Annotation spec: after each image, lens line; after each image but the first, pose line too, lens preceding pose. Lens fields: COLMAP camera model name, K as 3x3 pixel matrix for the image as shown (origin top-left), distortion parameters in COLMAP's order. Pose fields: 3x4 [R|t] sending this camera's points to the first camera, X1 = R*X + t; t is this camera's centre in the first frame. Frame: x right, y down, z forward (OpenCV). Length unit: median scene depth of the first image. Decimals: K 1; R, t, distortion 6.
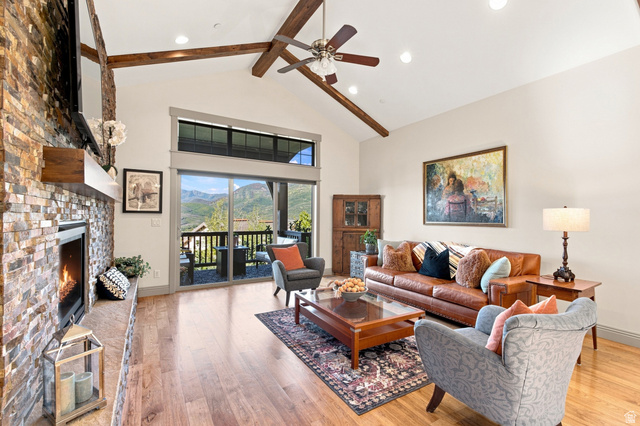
lens RADIAL K [[284.3, 0, 320.0], [0, 284.3, 213.0], [0, 0, 1]] dist [-0.001054, -0.000125]
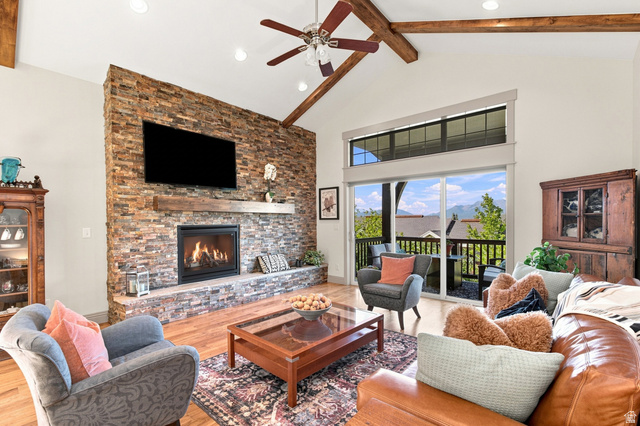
lens RADIAL K [[300.2, 0, 320.0], [0, 300.2, 213.0], [0, 0, 1]] dist [0.000371, 0.000091]
pose [[0.288151, -0.036655, -0.956883, 0.696241], [0.017373, 0.999303, -0.033048, 0.014440], [0.957427, -0.007101, 0.288587, 0.538454]]
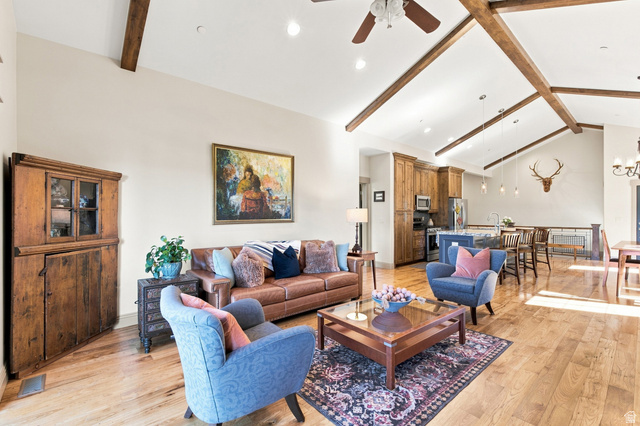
lens RADIAL K [[284.3, 0, 320.0], [0, 284.3, 213.0], [0, 0, 1]] dist [-0.001054, -0.000125]
pose [[-0.172307, 0.006456, 0.985022, -0.496097], [-0.004288, 0.999964, -0.007304, 0.016213], [-0.985034, -0.005483, -0.172273, 0.958101]]
